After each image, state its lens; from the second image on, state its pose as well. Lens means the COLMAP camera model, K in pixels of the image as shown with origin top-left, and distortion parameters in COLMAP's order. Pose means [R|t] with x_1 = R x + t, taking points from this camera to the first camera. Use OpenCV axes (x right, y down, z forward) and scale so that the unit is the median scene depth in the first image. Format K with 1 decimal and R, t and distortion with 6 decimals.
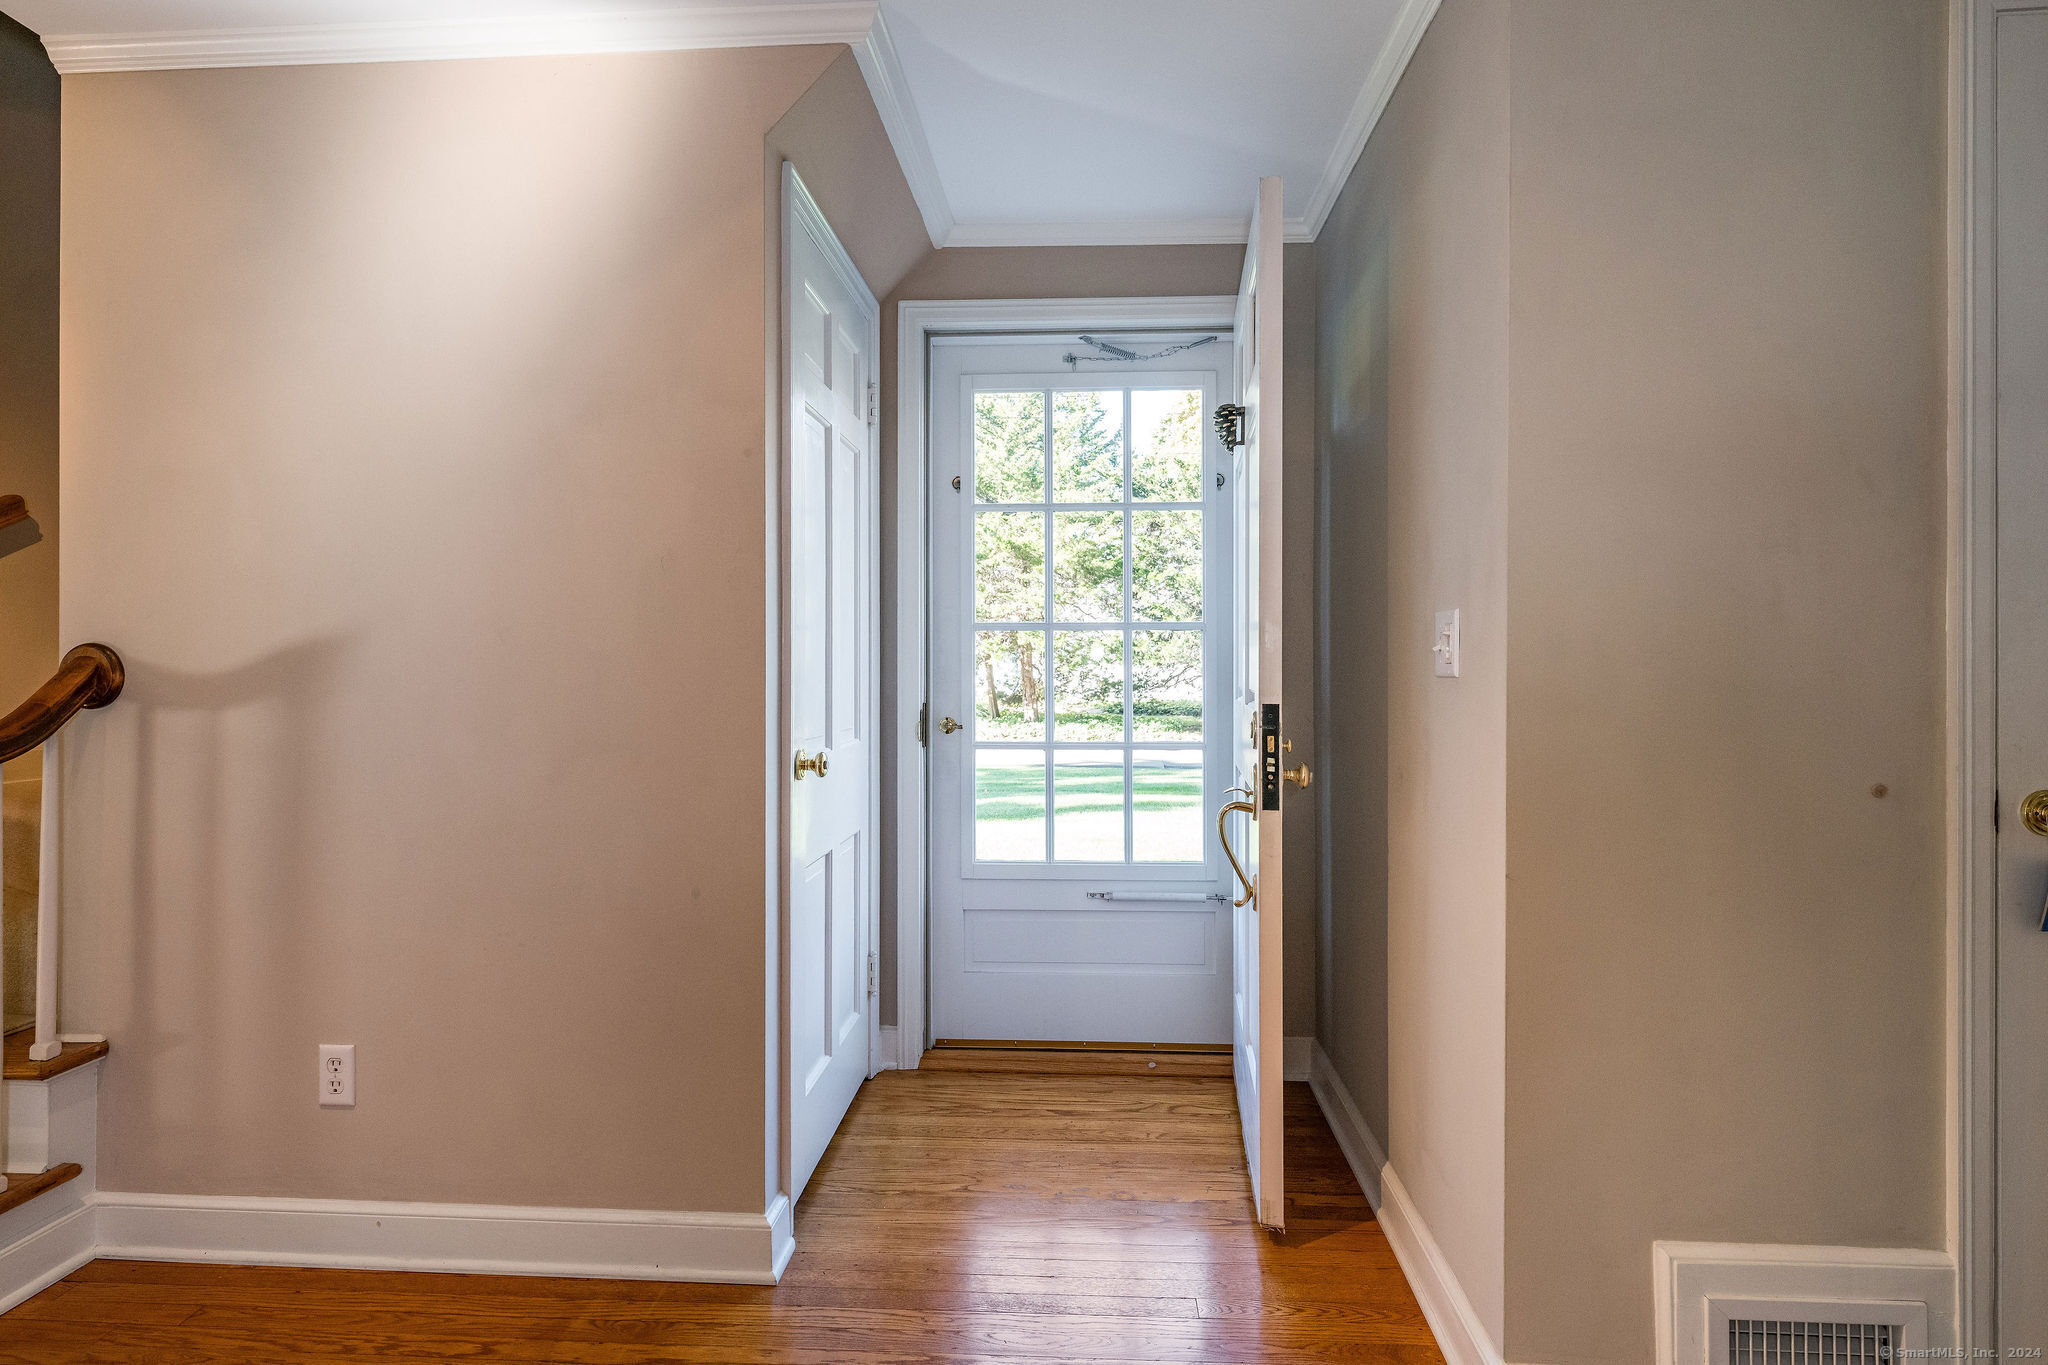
lens RADIAL K [[1122.4, 0, 1016.8], [0, 1122.4, 673.2], [0, 0, 1]] dist [0.016088, -0.005186]
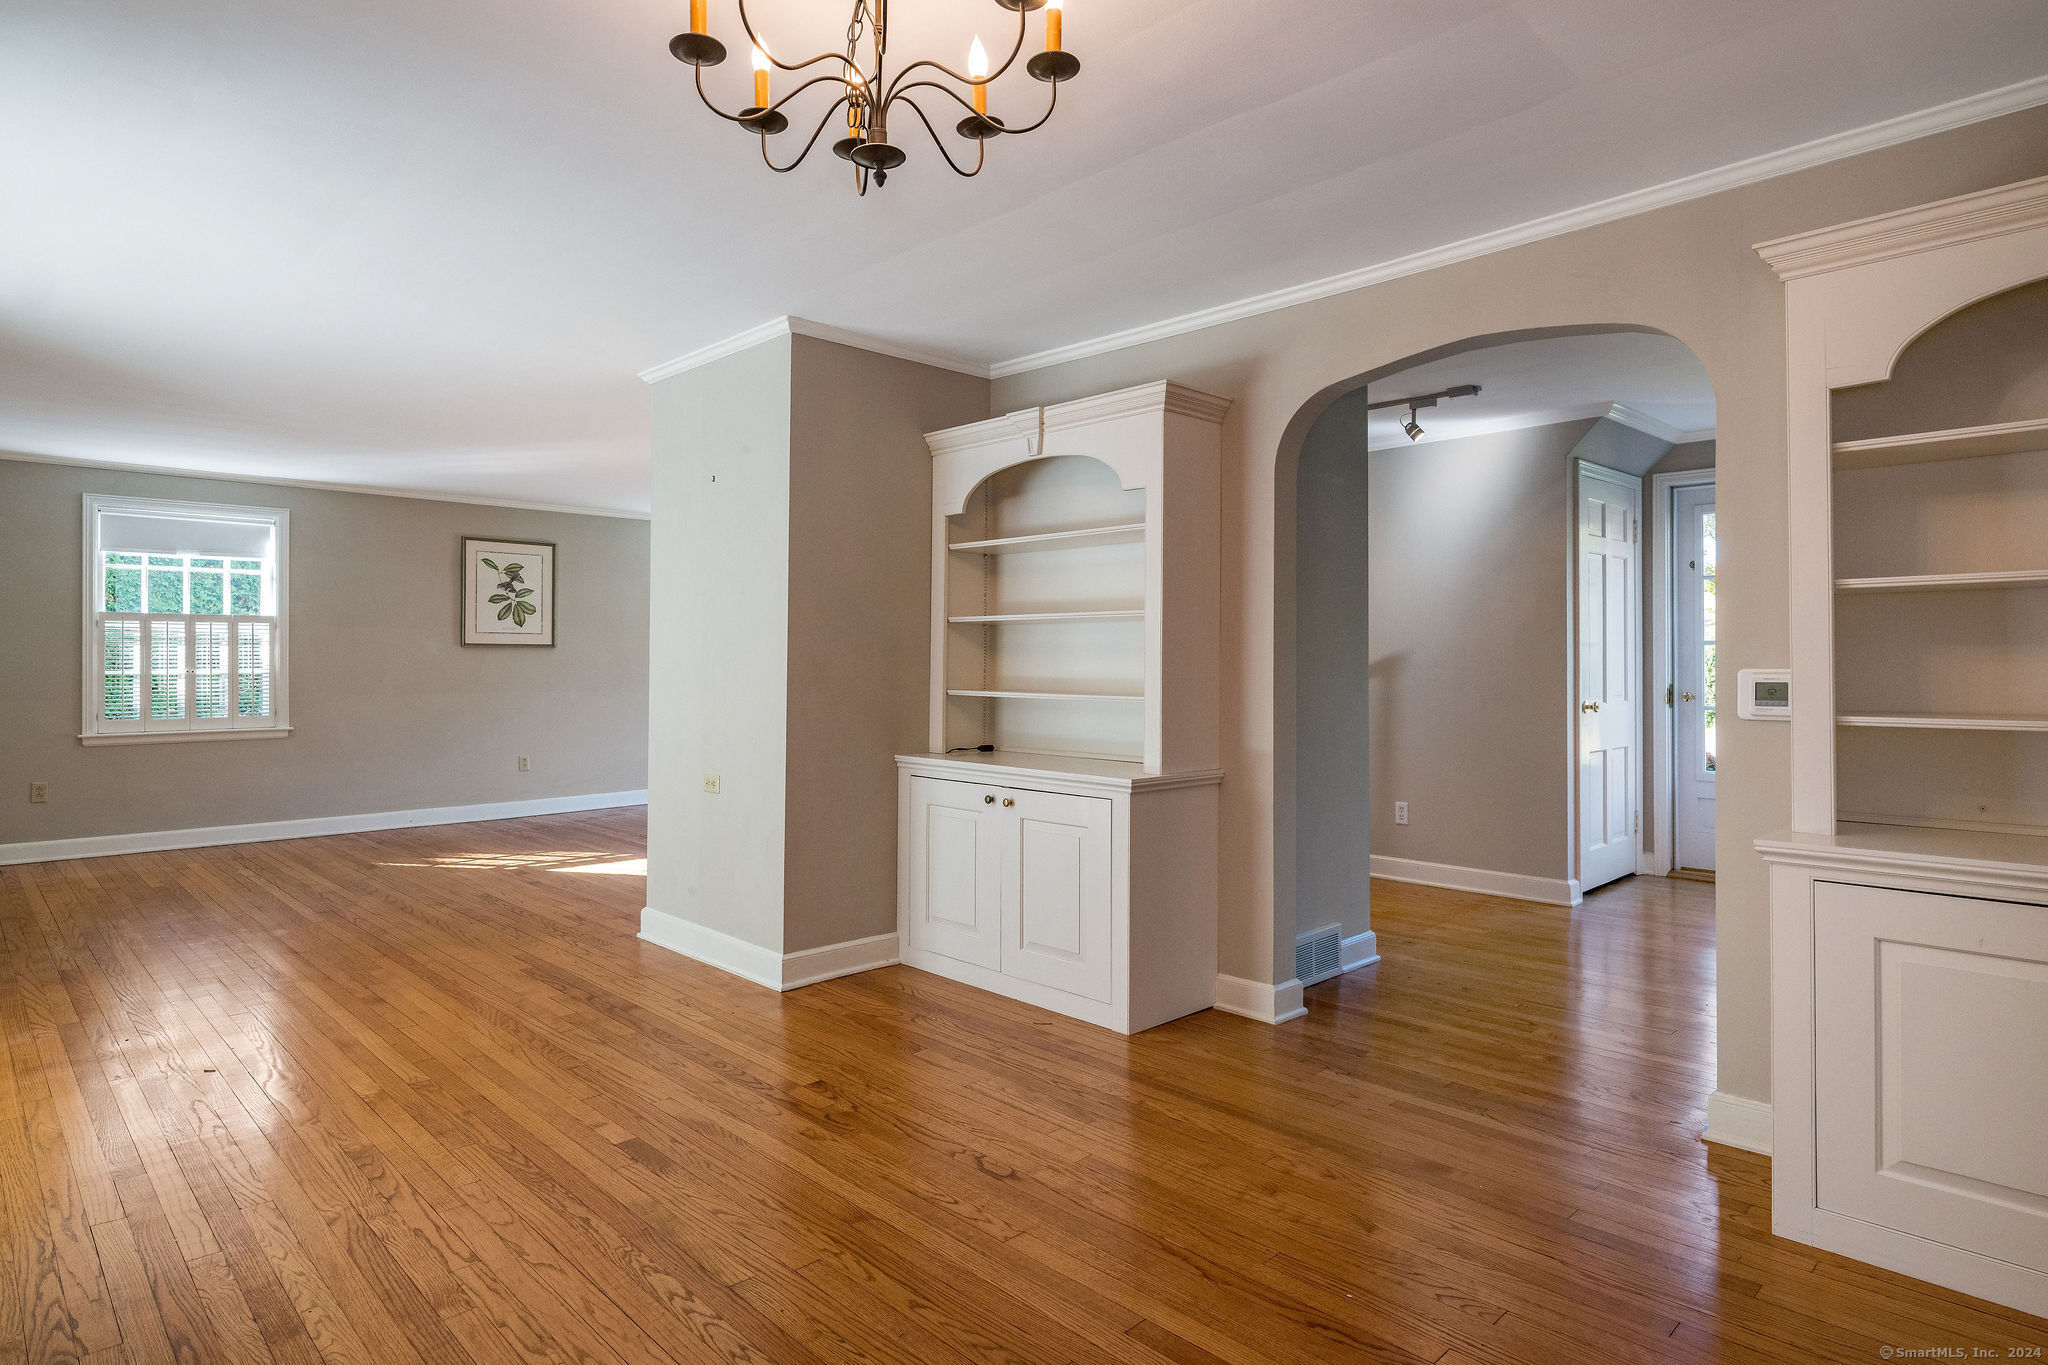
lens RADIAL K [[1122.4, 0, 1017.6], [0, 1122.4, 670.3], [0, 0, 1]] dist [0.016088, -0.005186]
pose [[0.746391, -0.000440, -0.665507, 0.496411], [0.002060, 0.999997, 0.001650, -0.002367], [0.665504, -0.002603, 0.746390, -1.574148]]
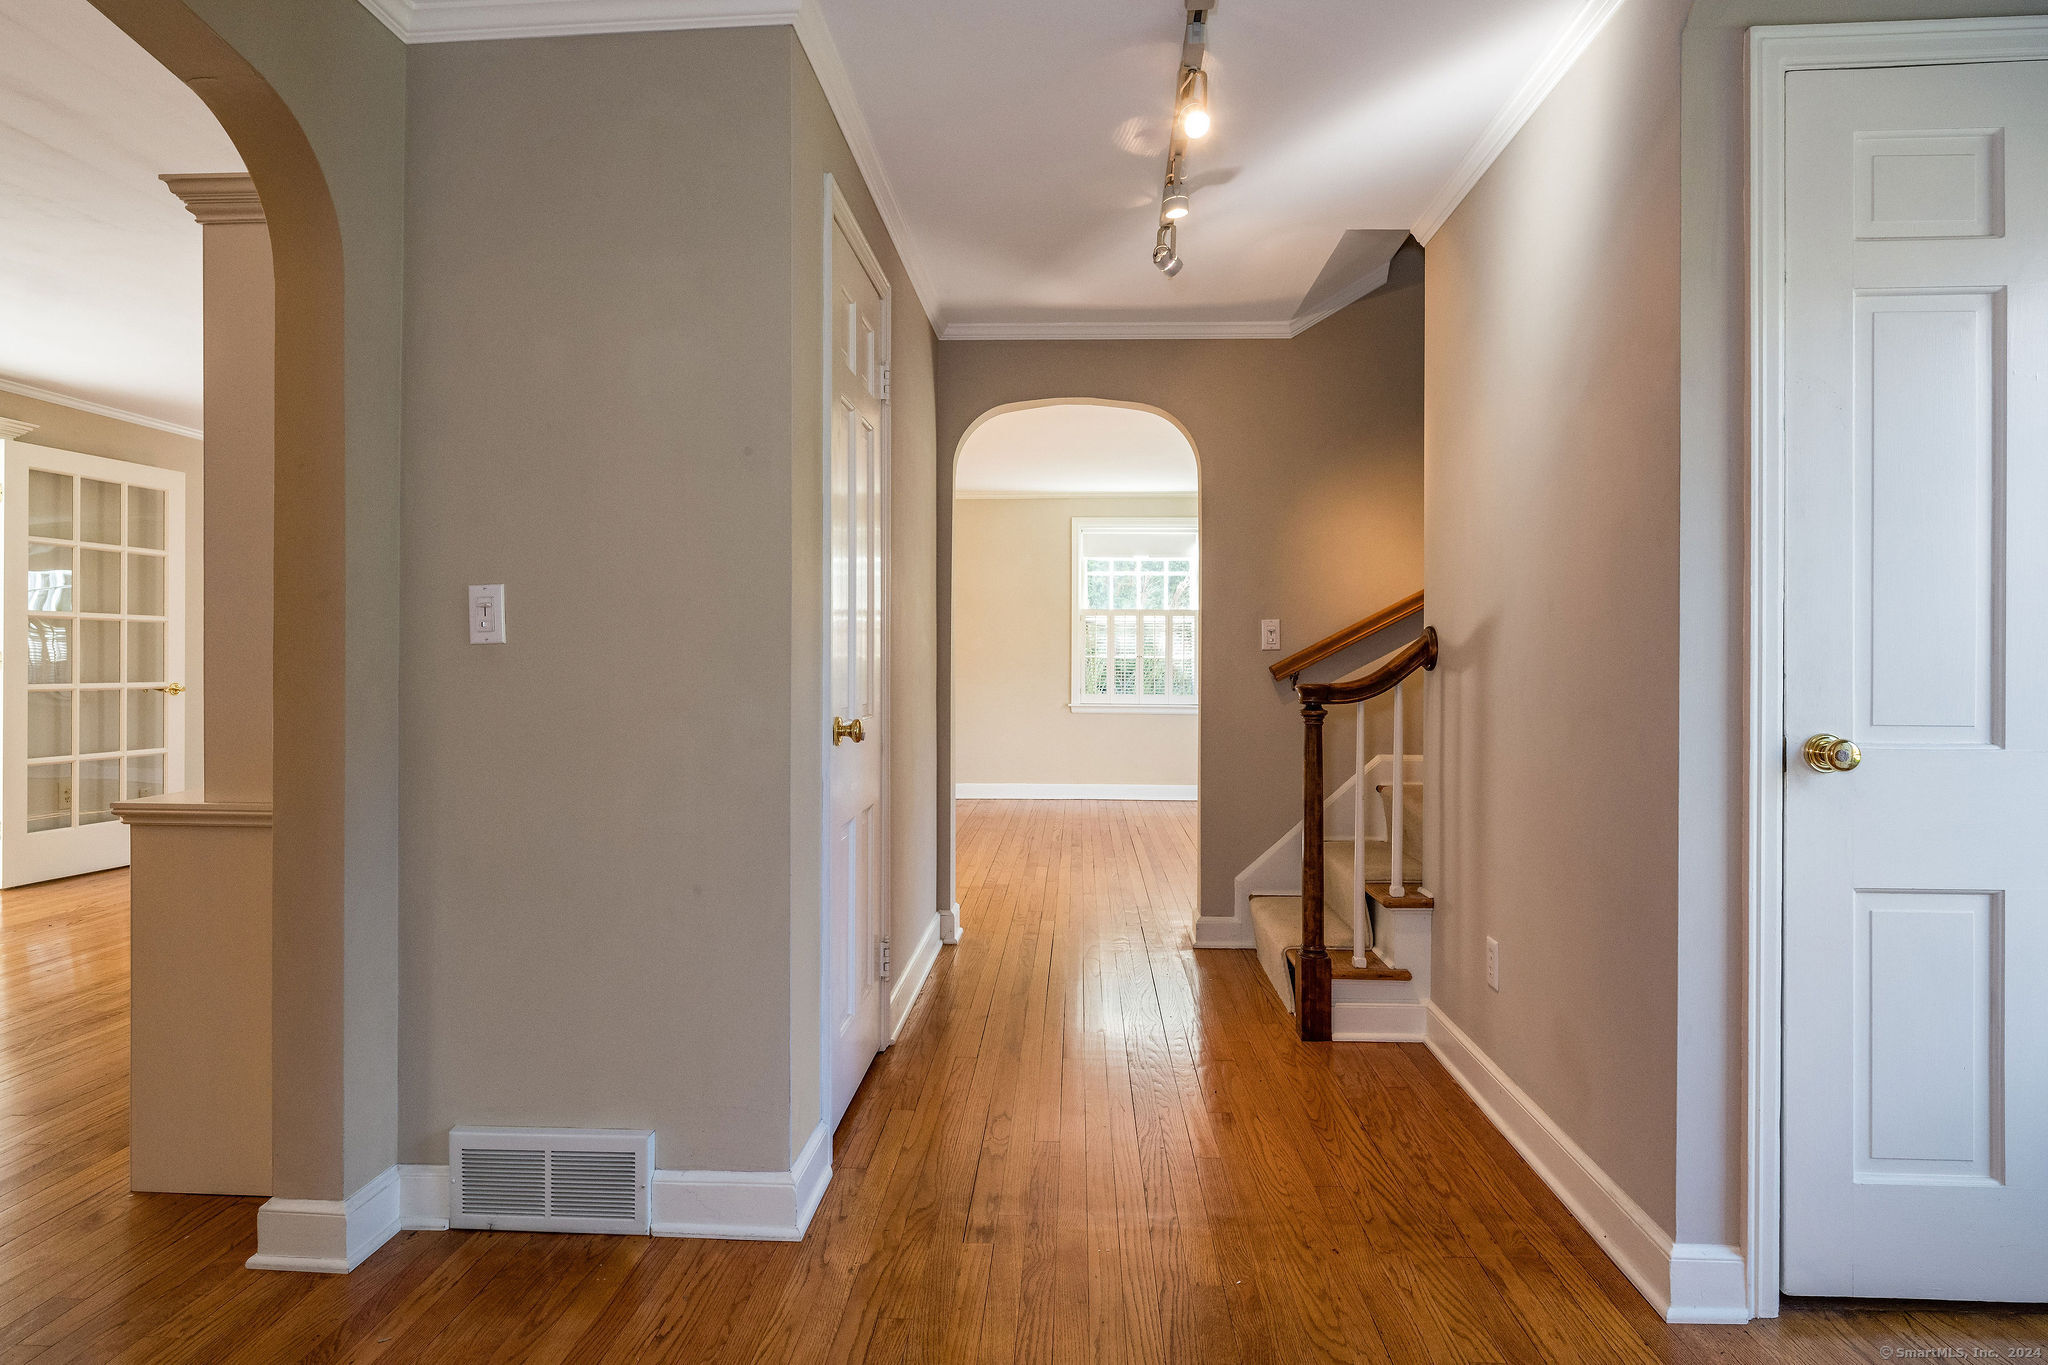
lens RADIAL K [[1122.4, 0, 1024.9], [0, 1122.4, 666.7], [0, 0, 1]] dist [0.016088, -0.005186]
pose [[0.021312, 0.010191, -0.999721, 0.606734], [-0.005326, 0.999935, 0.010079, 0.014084], [0.999759, 0.005110, 0.021365, 0.424935]]
